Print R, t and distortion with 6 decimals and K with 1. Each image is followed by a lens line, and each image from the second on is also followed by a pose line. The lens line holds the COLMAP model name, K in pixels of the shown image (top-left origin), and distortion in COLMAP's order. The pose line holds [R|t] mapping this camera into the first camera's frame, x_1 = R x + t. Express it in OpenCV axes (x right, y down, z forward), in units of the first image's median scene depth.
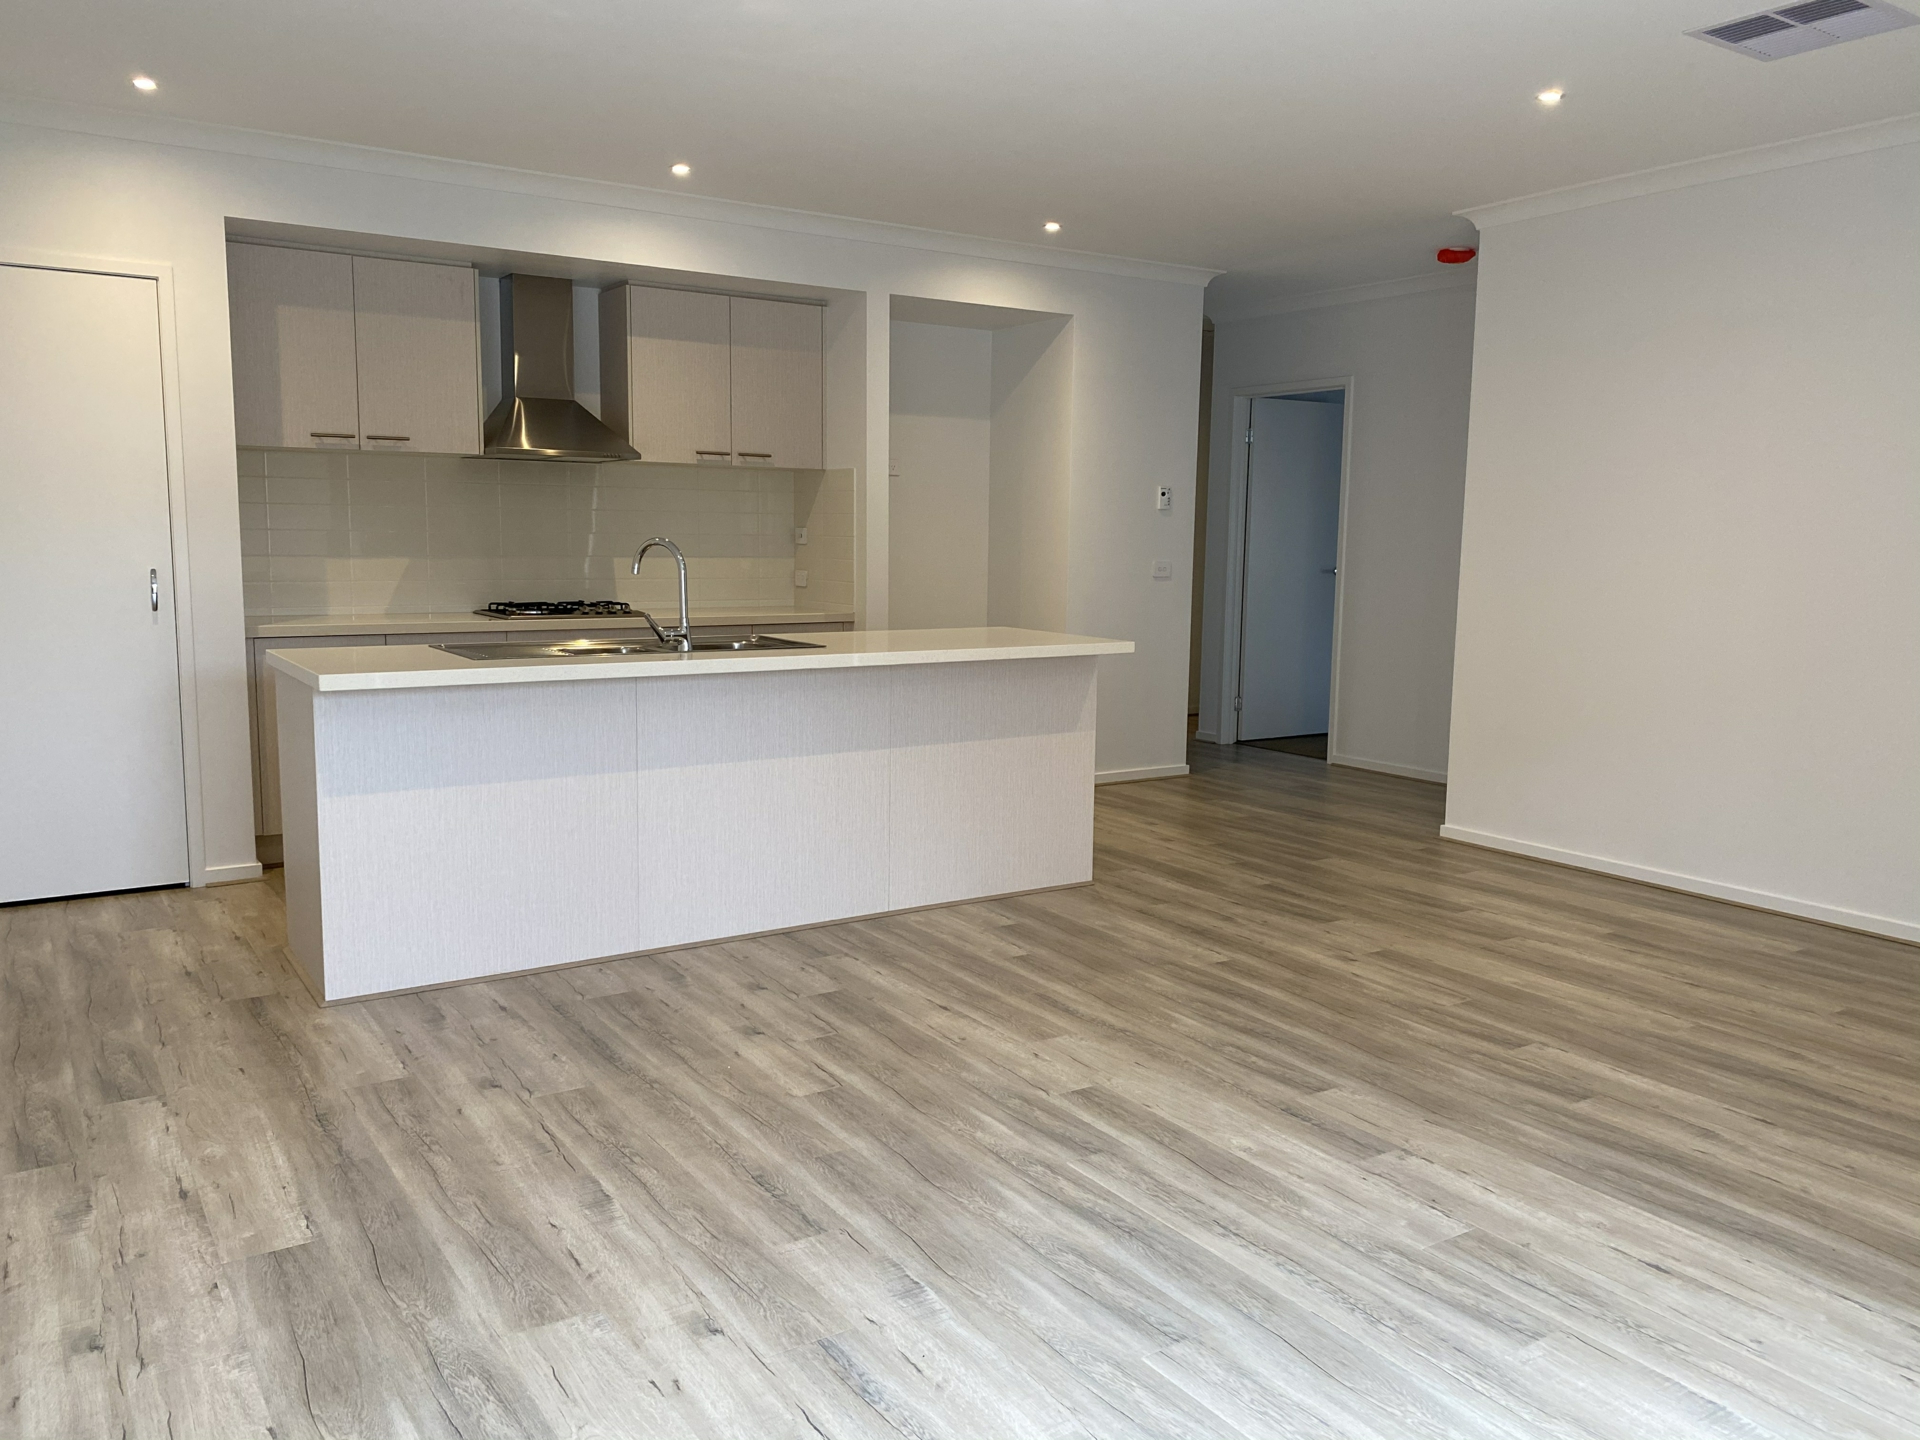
lens RADIAL K [[1447.9, 0, 960.0], [0, 1447.9, 720.0], [0, 0, 1]] dist [0.069364, -0.077923]
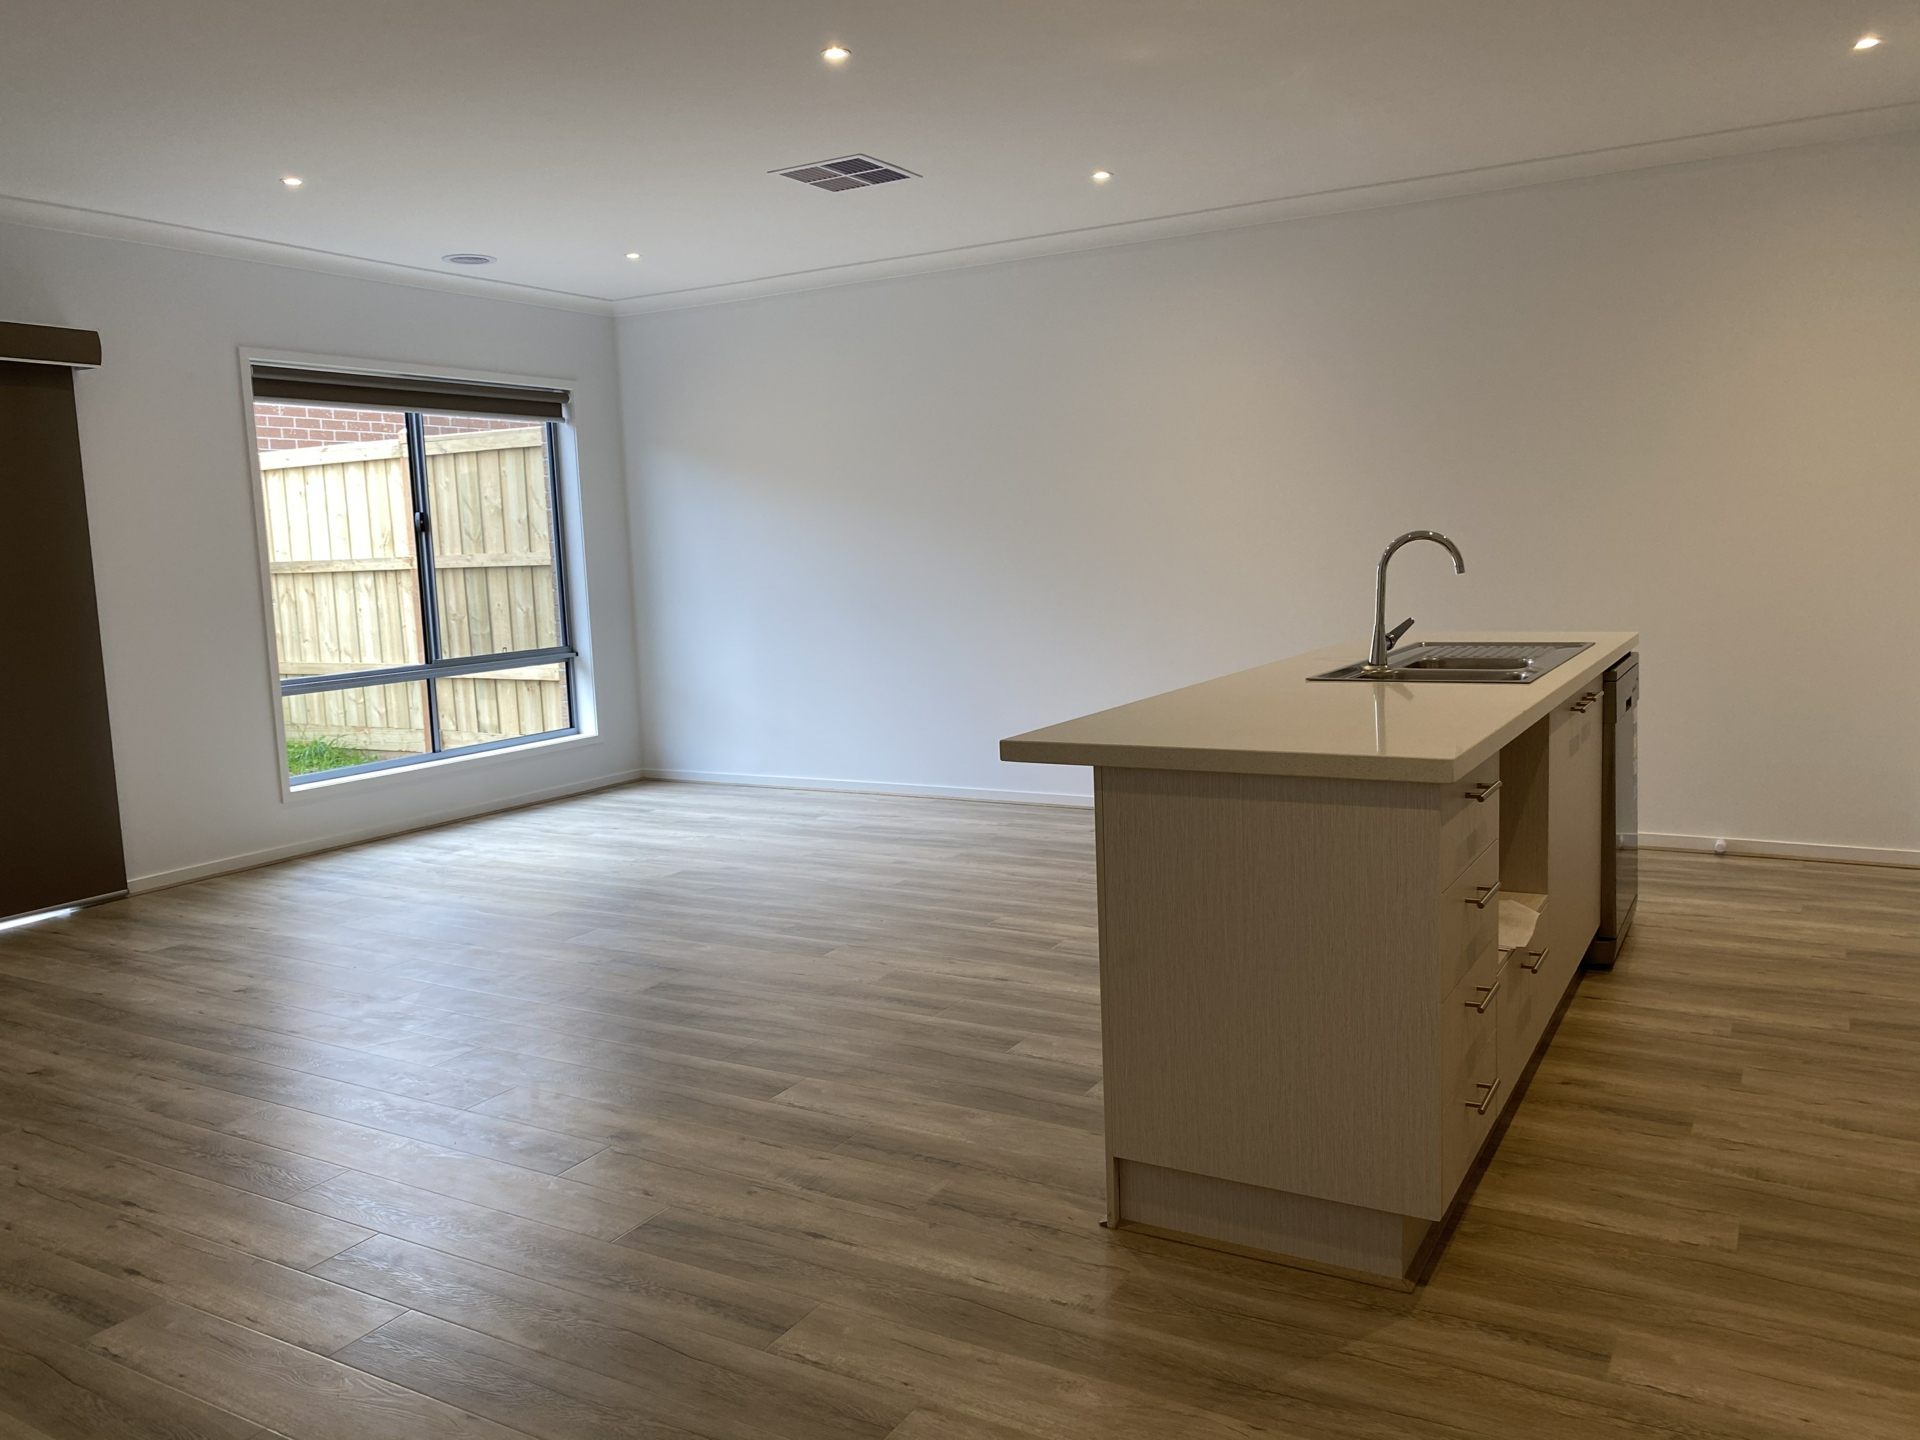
lens RADIAL K [[1447.9, 0, 960.0], [0, 1447.9, 720.0], [0, 0, 1]] dist [0.069364, -0.077923]
pose [[-0.897989, 0.076526, -0.433311, 0.445362], [-0.030991, 0.971316, 0.235766, -0.228118], [0.438924, 0.225144, -0.869860, 1.790805]]
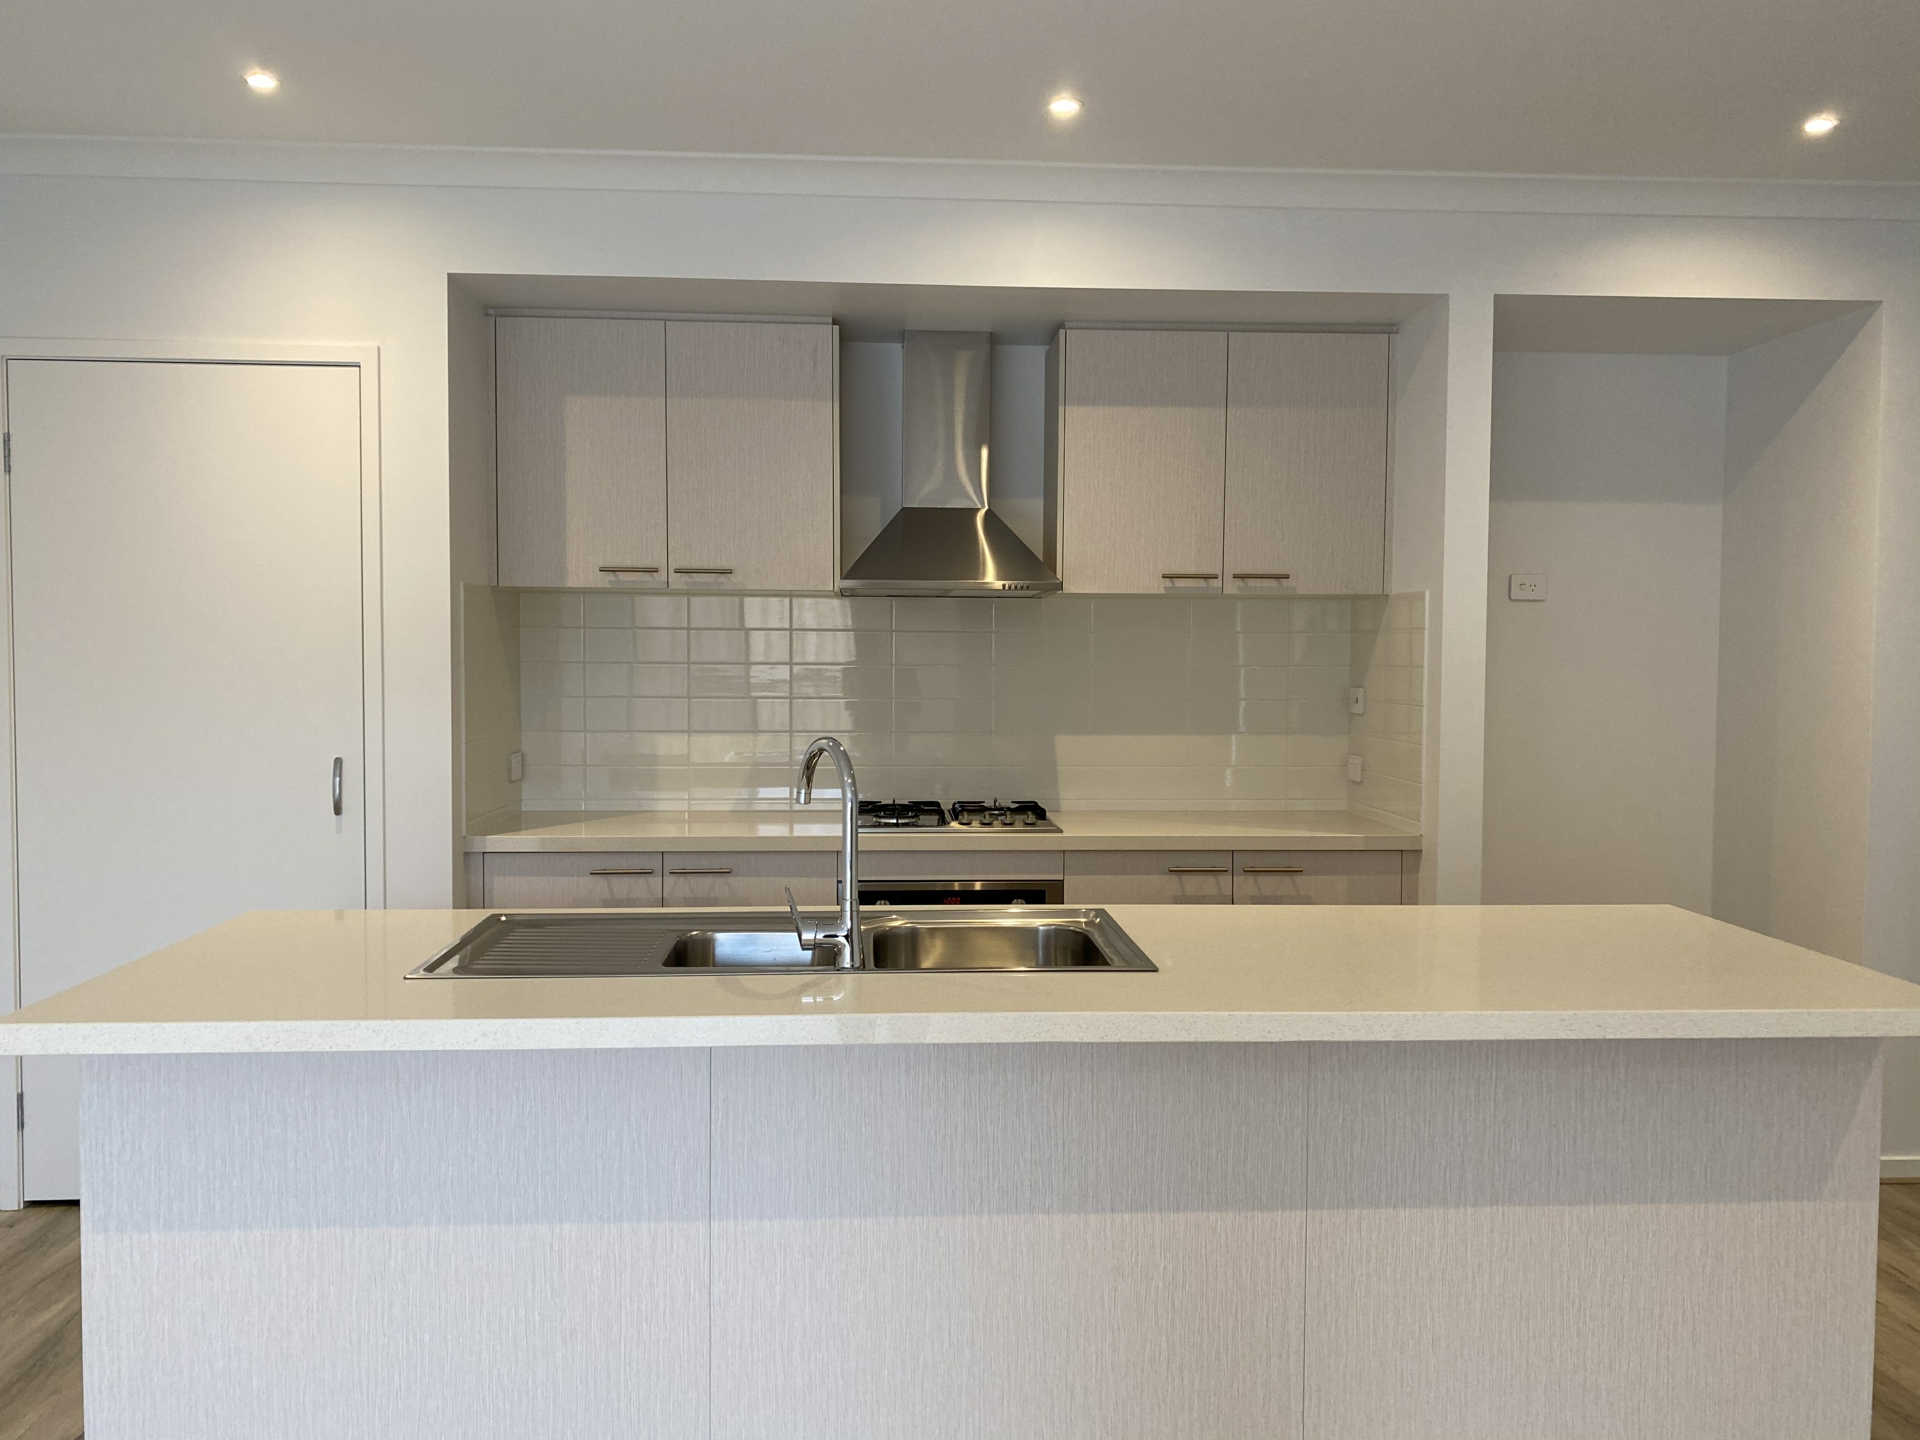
lens RADIAL K [[1447.9, 0, 960.0], [0, 1447.9, 720.0], [0, 0, 1]] dist [0.069364, -0.077923]
pose [[0.867168, 0.016828, -0.497731, 0.064900], [-0.061853, 0.995330, -0.074112, -0.072460], [0.494159, 0.095054, 0.864159, 0.437381]]
